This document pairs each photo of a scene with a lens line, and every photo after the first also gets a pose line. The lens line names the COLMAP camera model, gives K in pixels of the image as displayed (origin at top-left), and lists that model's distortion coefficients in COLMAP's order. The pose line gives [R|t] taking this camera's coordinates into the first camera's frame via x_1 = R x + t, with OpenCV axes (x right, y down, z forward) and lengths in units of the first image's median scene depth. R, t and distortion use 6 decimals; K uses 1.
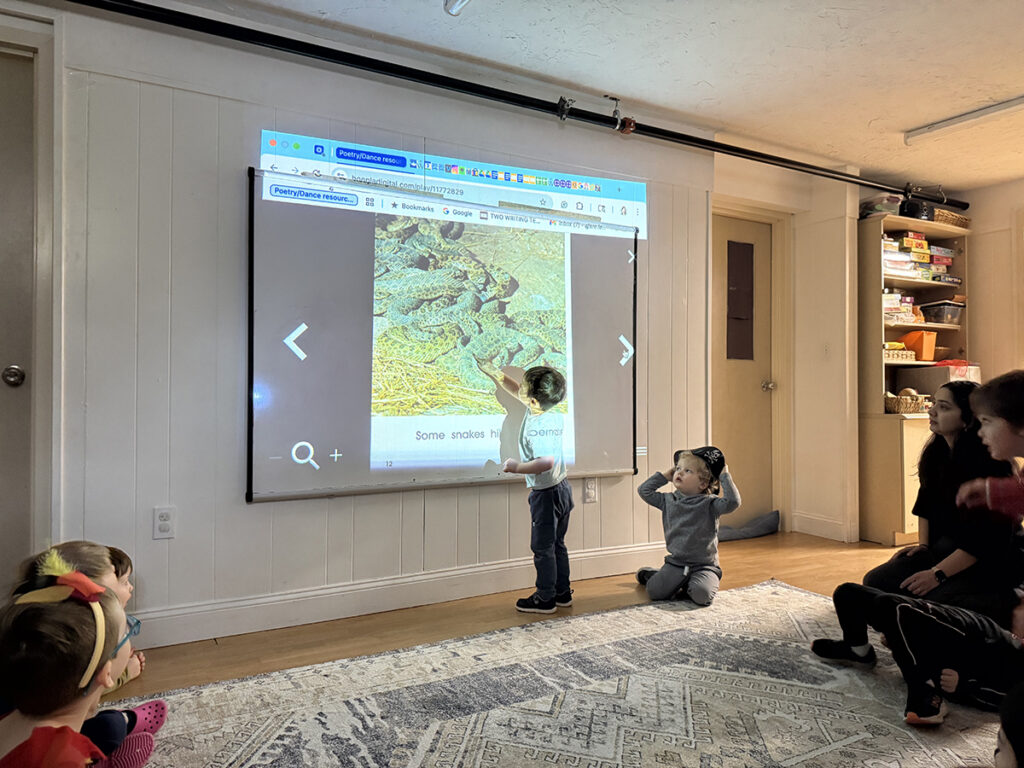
lens RADIAL K [[708.9, 0, 520.1], [0, 708.9, 389.4], [0, 0, 1]] dist [0.064690, -0.107149]
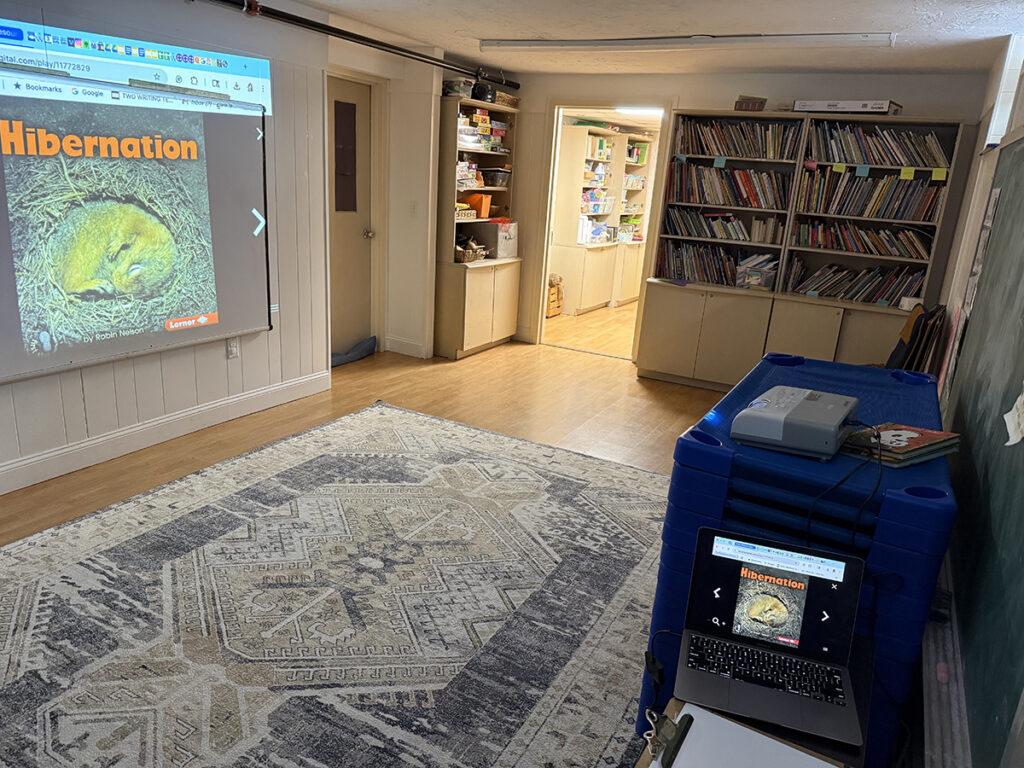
lens RADIAL K [[703.6, 0, 518.2], [0, 703.6, 396.0], [0, 0, 1]] dist [0.004833, -0.035718]
pose [[0.837594, -0.109183, 0.535272, -0.153353], [-0.071632, 0.949414, 0.305748, -0.191452], [-0.541577, -0.294435, 0.787402, -0.212185]]
